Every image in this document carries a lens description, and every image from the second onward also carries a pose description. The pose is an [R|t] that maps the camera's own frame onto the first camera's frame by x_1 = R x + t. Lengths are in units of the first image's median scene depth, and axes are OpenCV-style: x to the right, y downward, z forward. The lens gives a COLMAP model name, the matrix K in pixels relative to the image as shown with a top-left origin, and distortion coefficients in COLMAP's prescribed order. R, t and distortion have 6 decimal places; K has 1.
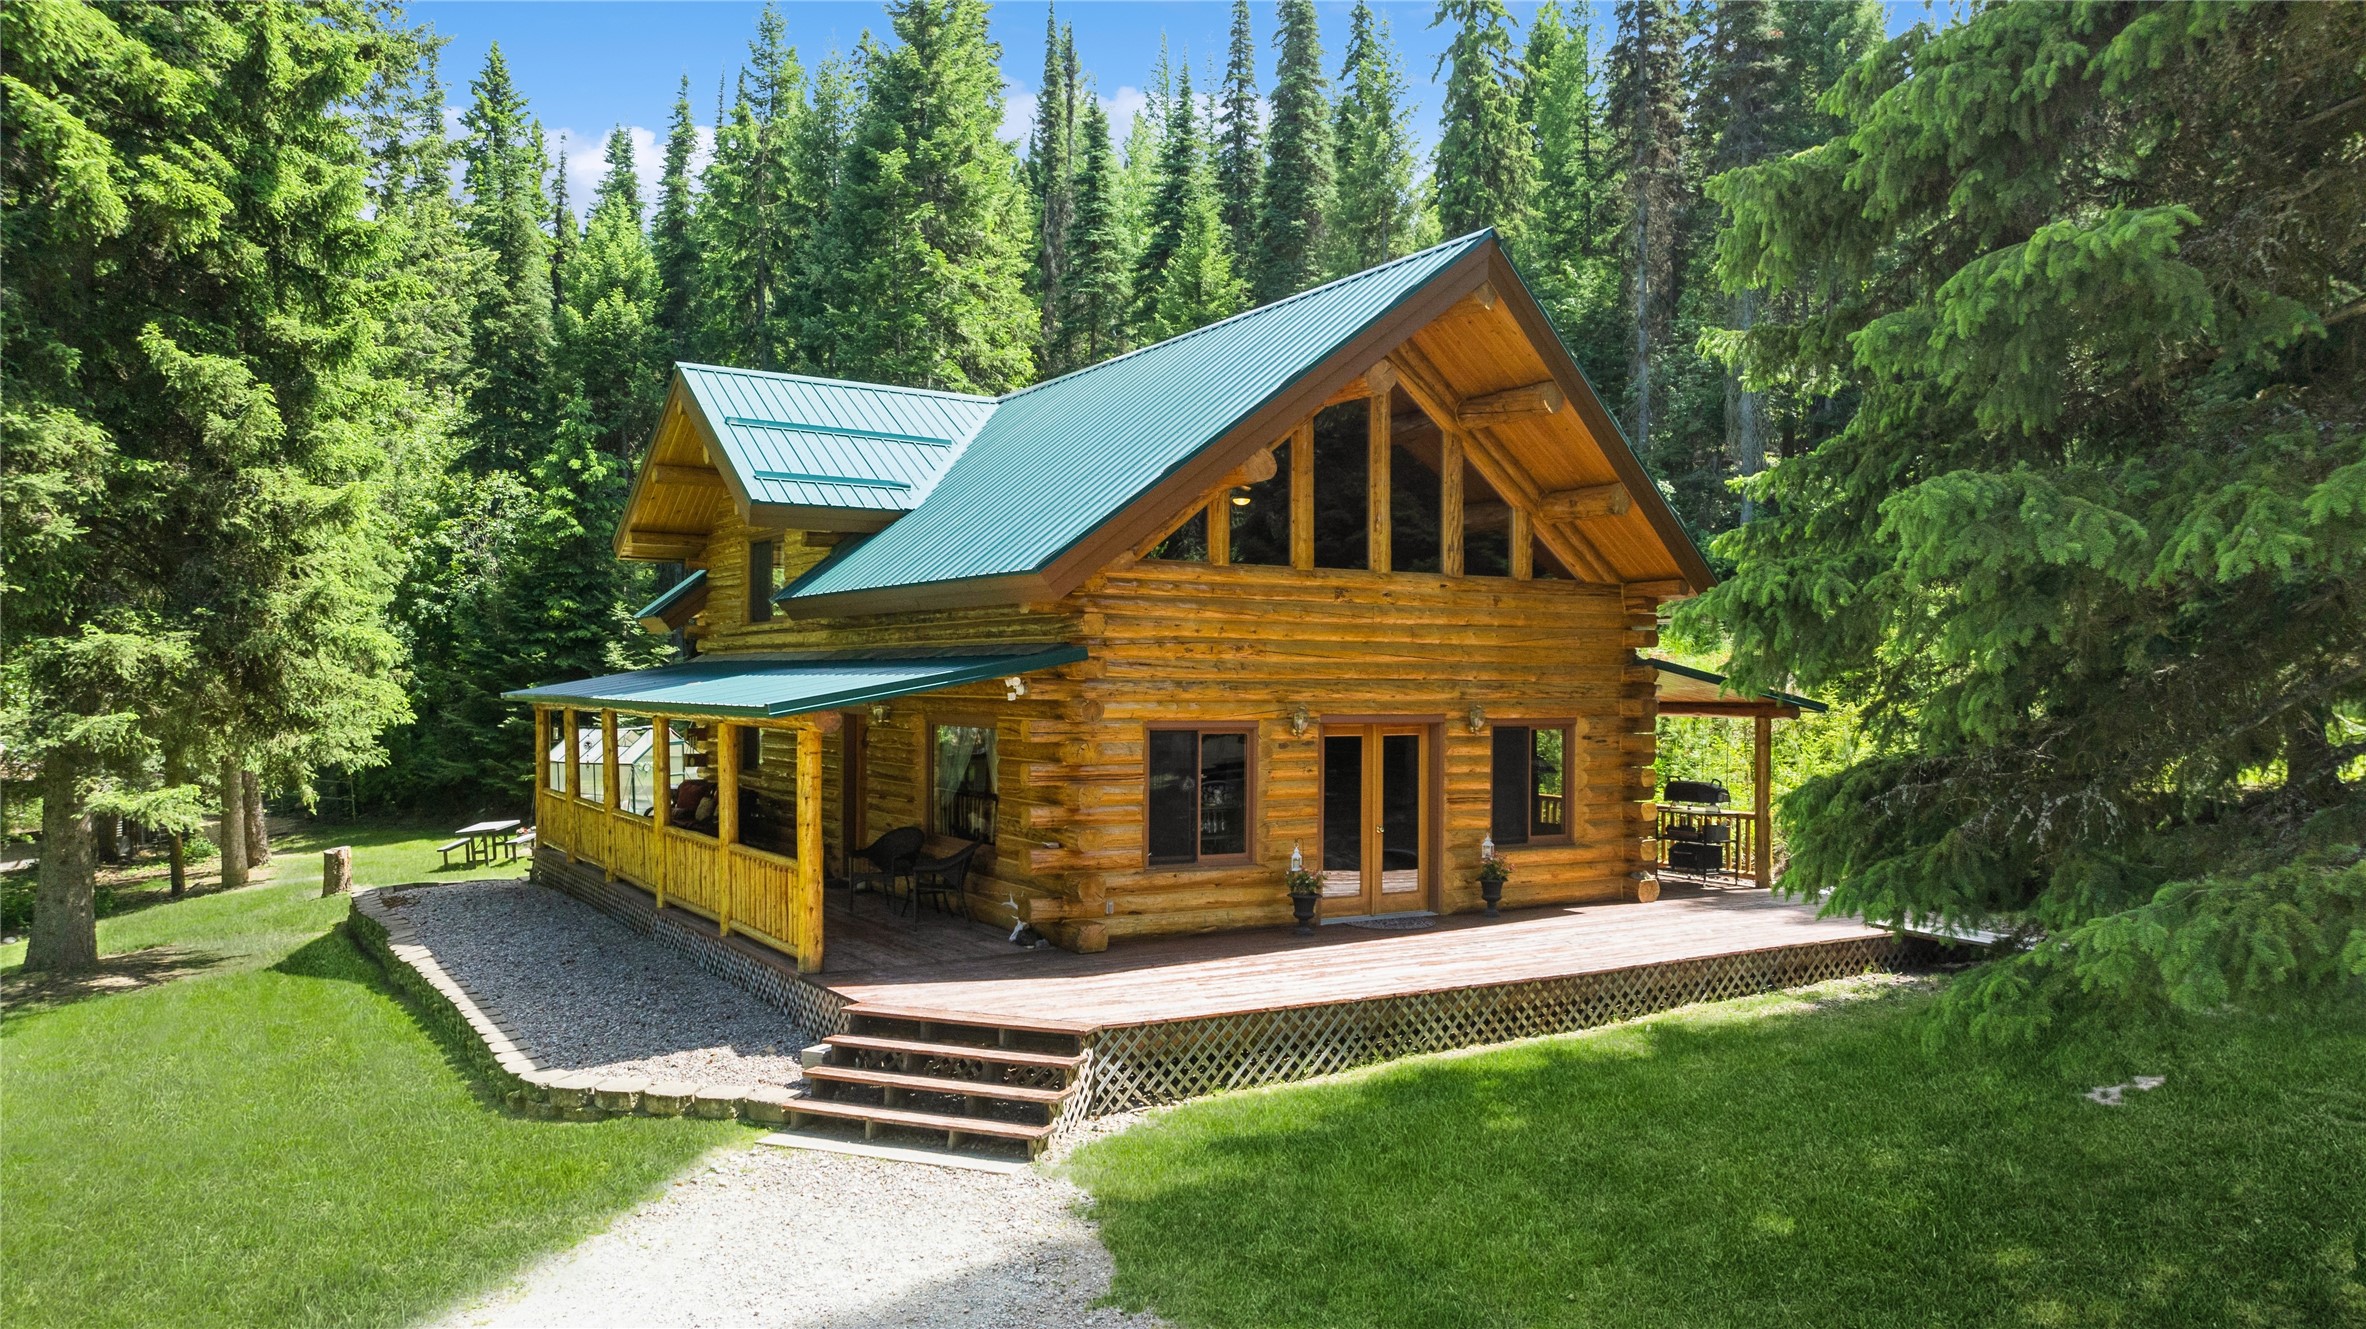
lens RADIAL K [[1668.8, 0, 1183.0], [0, 1668.8, 664.5], [0, 0, 1]] dist [-0.017396, -0.000177]
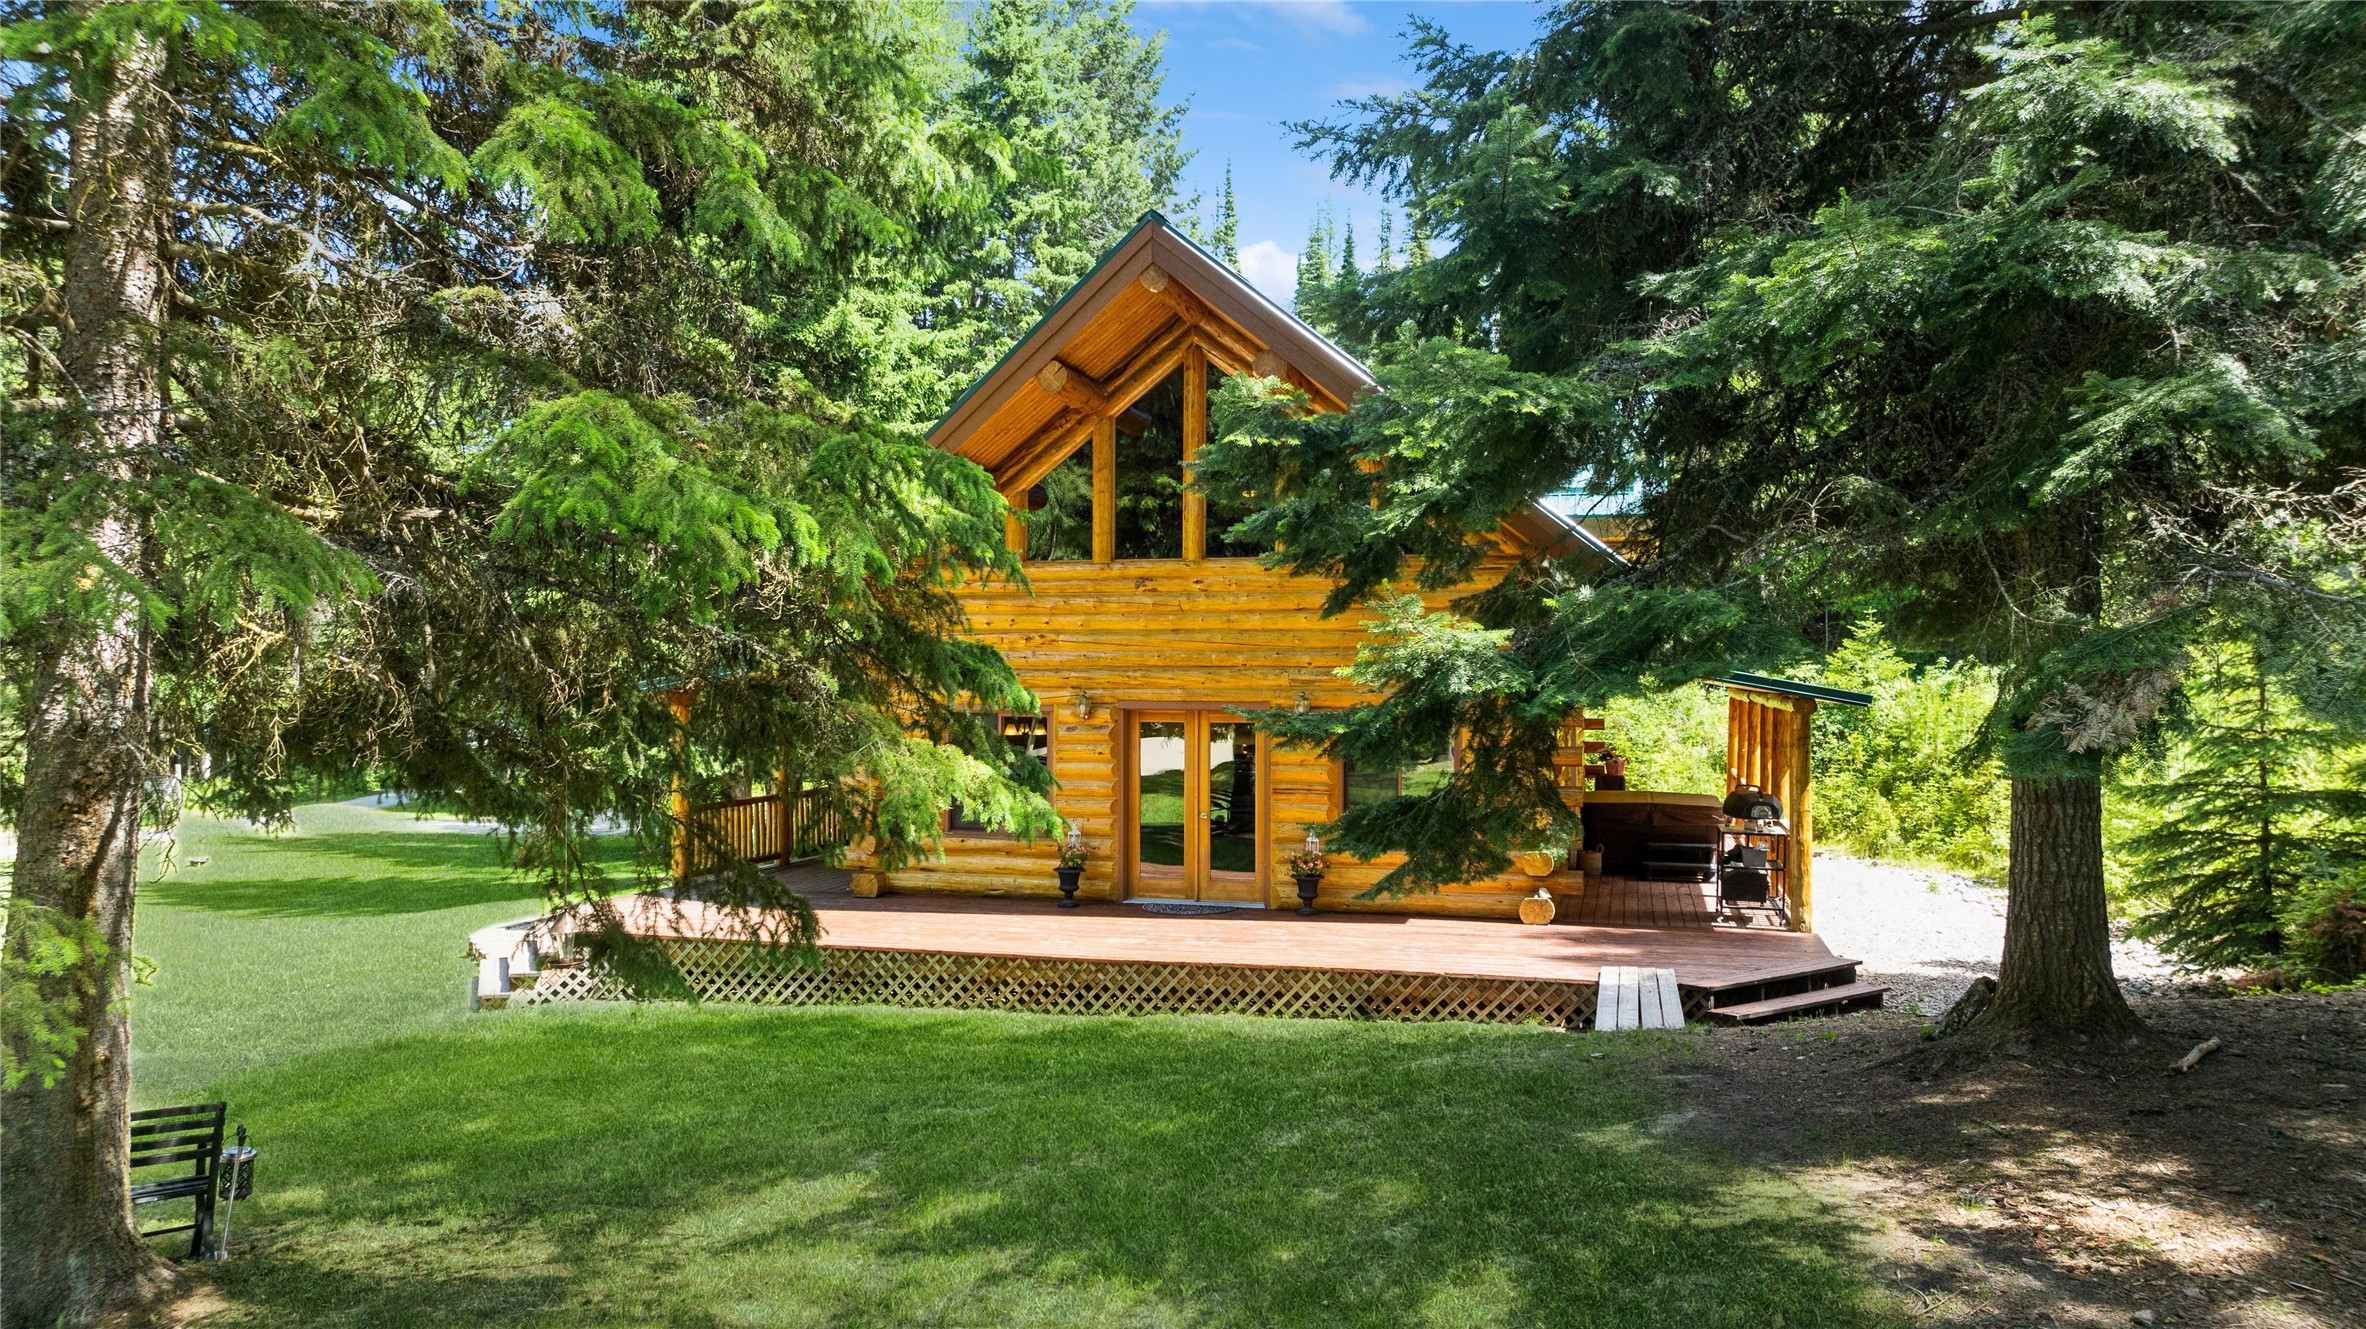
lens RADIAL K [[1668.8, 0, 1183.0], [0, 1668.8, 664.5], [0, 0, 1]] dist [-0.017396, -0.000177]
pose [[0.684426, -0.011848, -0.728986, 0.815540], [0.008628, 0.999930, -0.008151, 0.015485], [0.729031, -0.000711, 0.684480, 0.297060]]
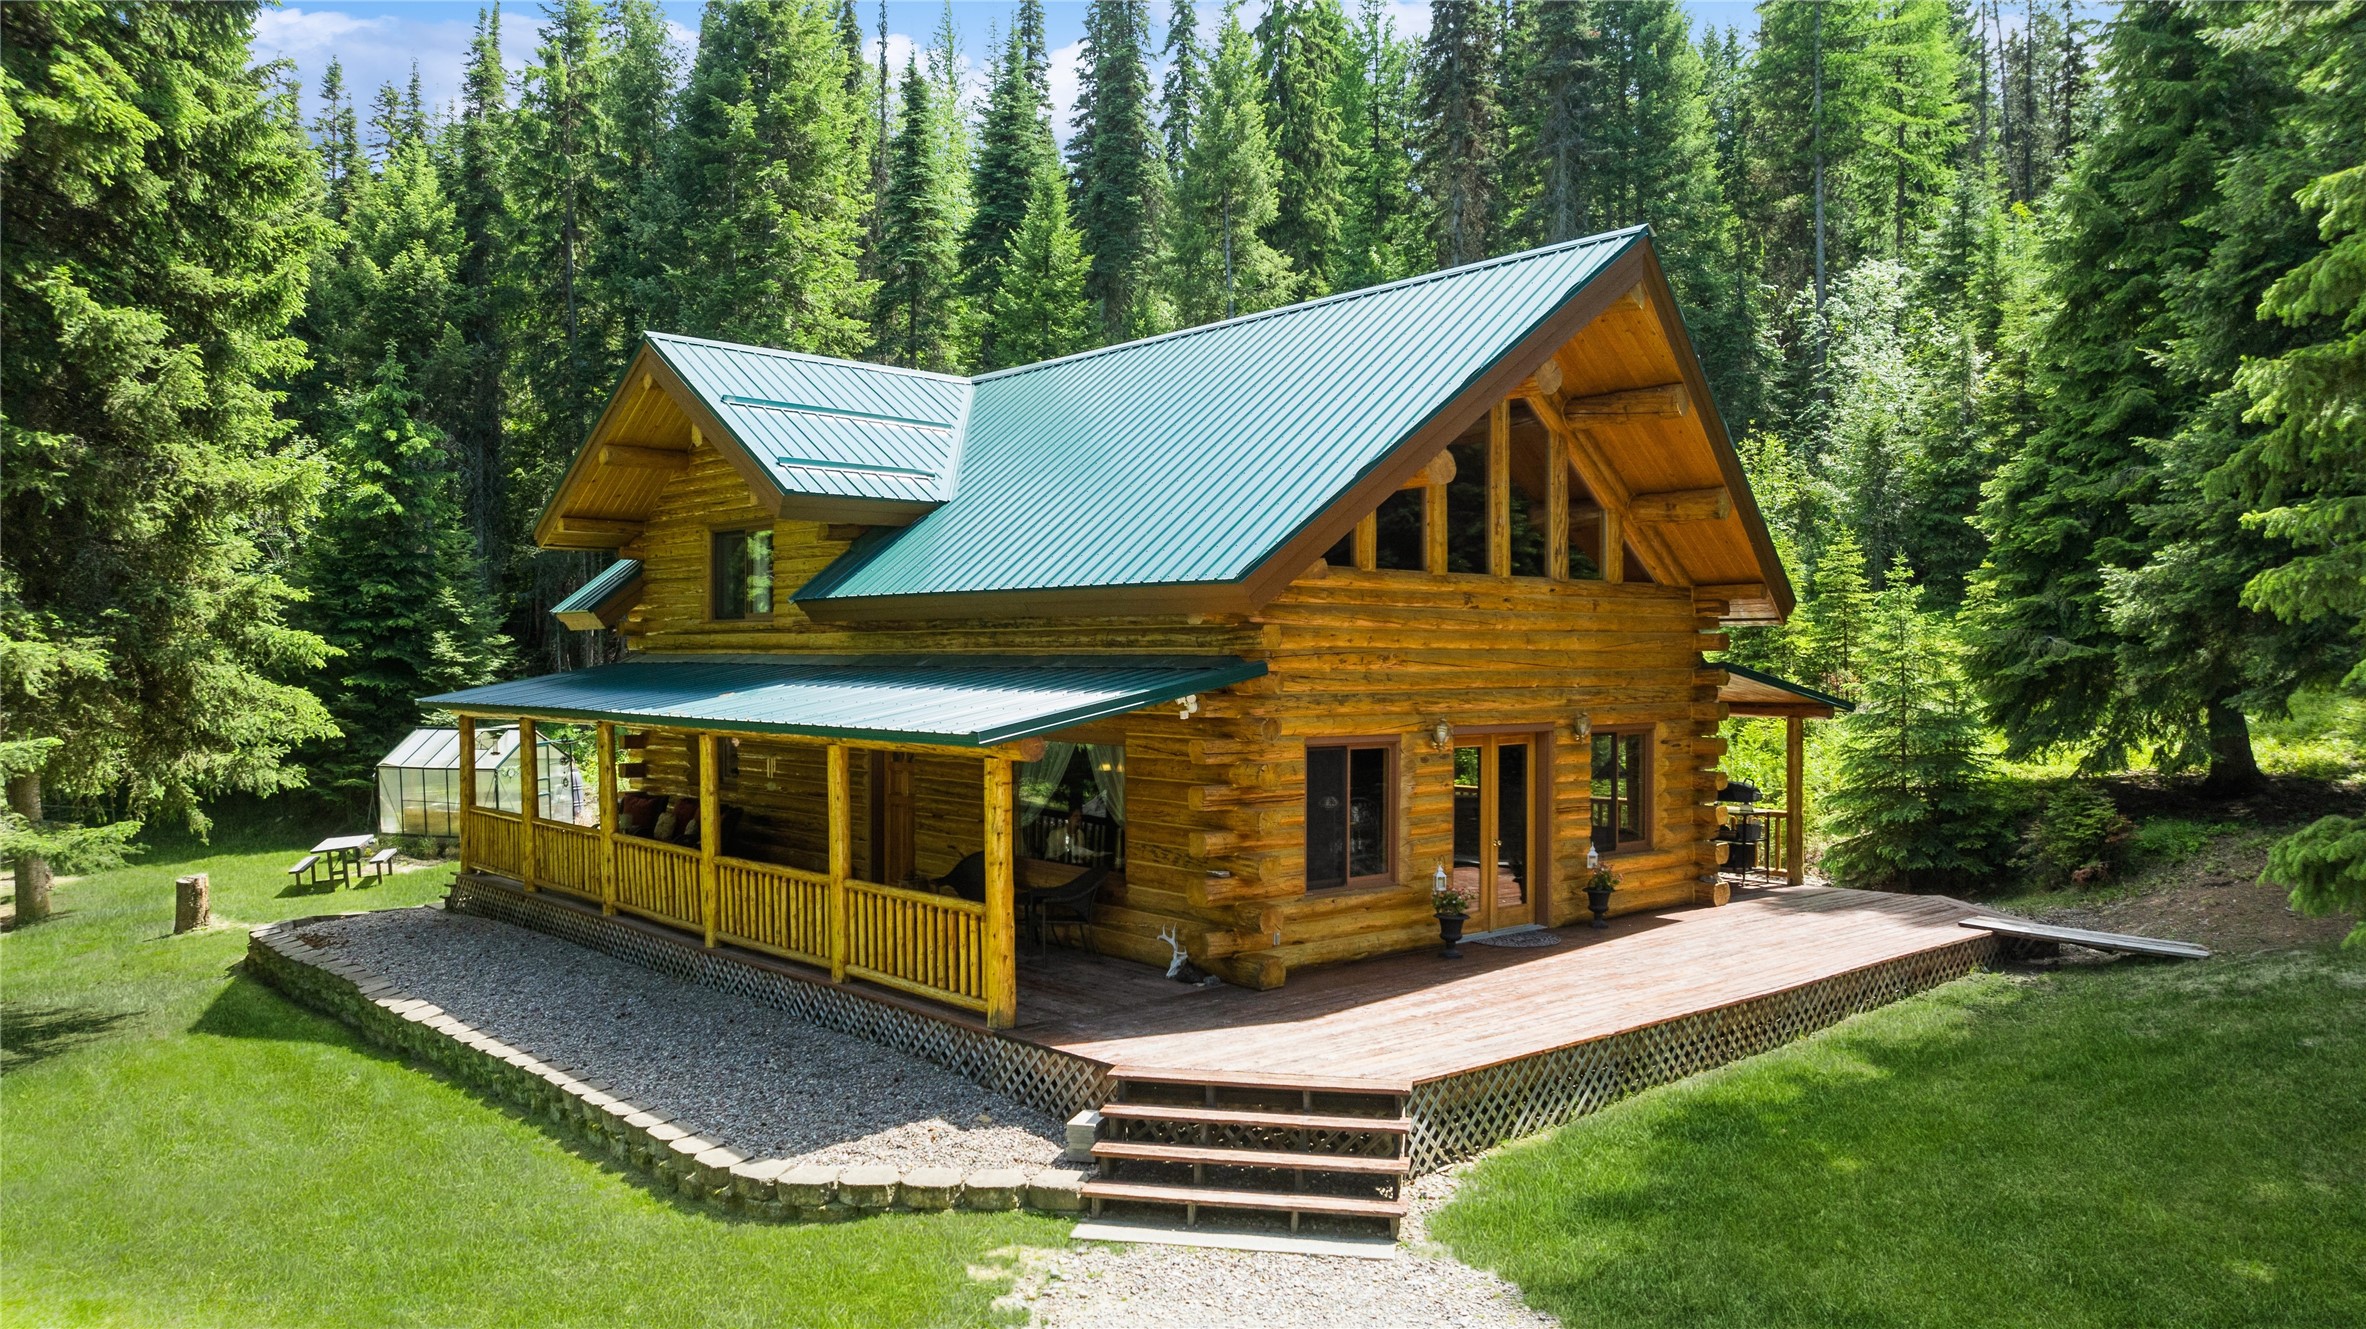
lens RADIAL K [[1668.8, 0, 1183.0], [0, 1668.8, 664.5], [0, 0, 1]] dist [-0.017396, -0.000177]
pose [[0.984087, -0.004945, 0.177618, -0.225698], [0.002197, 0.999875, 0.015667, -0.019379], [-0.177673, -0.015028, 0.983975, 0.080534]]
